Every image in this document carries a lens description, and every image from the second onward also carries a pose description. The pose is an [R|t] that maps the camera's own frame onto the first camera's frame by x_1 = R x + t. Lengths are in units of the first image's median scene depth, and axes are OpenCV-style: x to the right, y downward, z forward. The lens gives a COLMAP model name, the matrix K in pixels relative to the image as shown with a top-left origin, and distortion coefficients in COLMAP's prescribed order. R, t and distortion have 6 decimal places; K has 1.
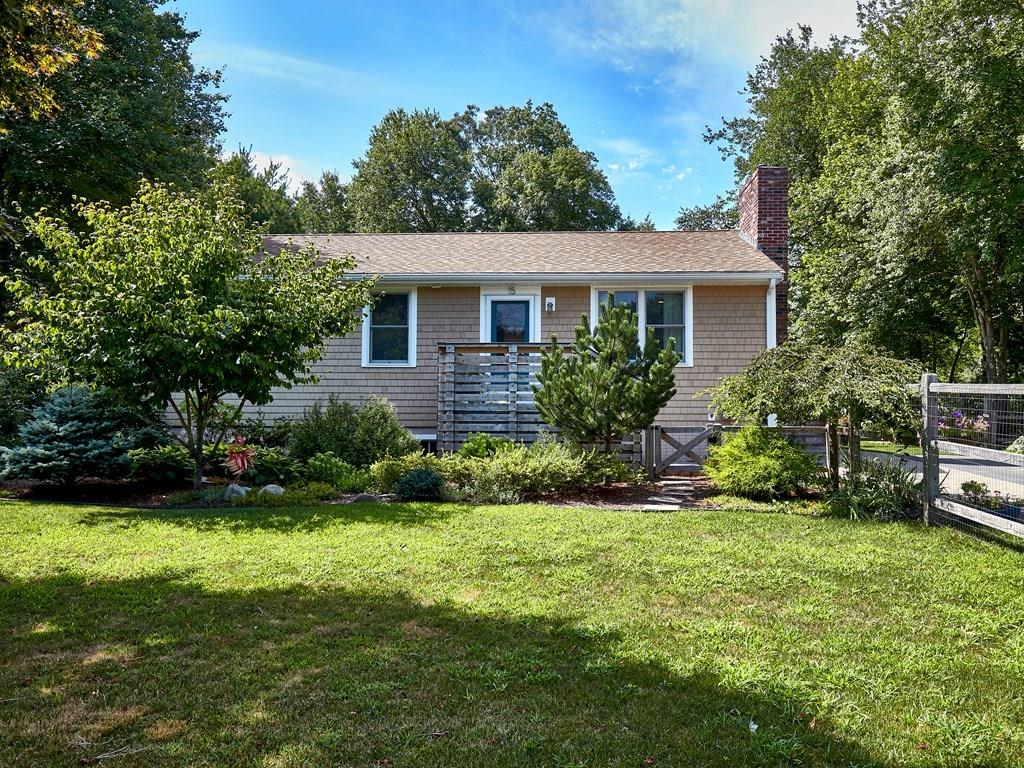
lens RADIAL K [[759.7, 0, 506.2], [0, 759.7, 385.4], [0, 0, 1]] dist [0.003146, -0.000899]
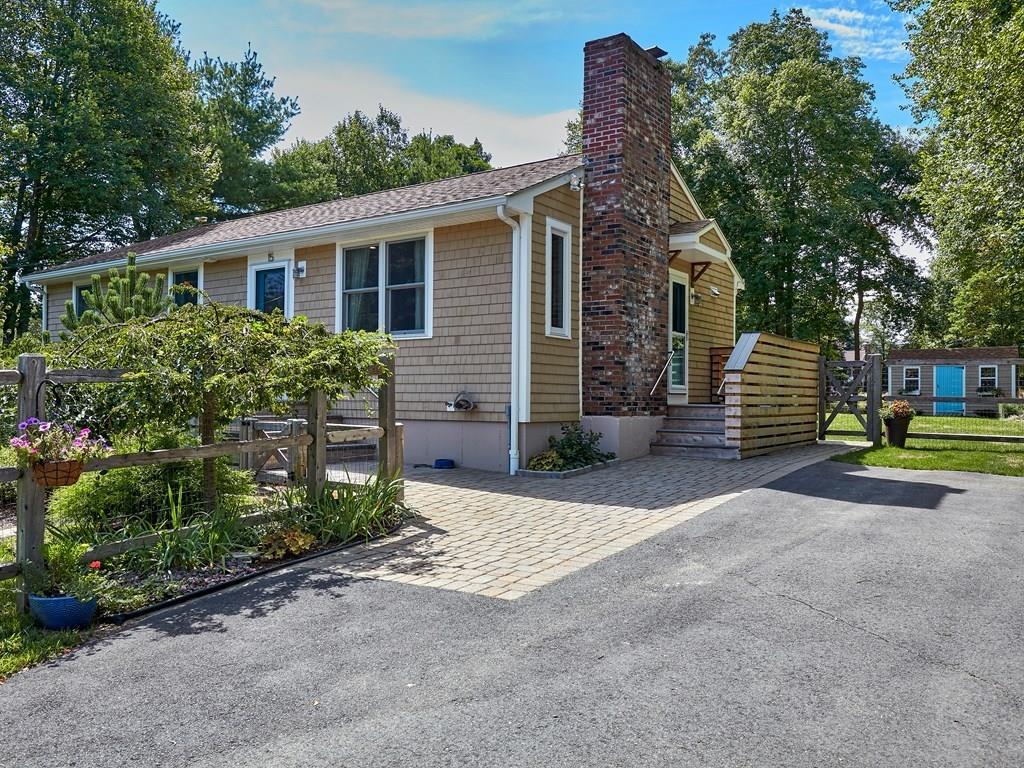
lens RADIAL K [[759.7, 0, 509.4], [0, 759.7, 379.6], [0, 0, 1]] dist [0.003146, -0.000899]
pose [[0.859885, -0.010174, -0.510386, 0.678449], [0.027656, 0.999262, 0.026674, -0.001857], [0.509738, -0.037052, 0.859532, 0.393446]]
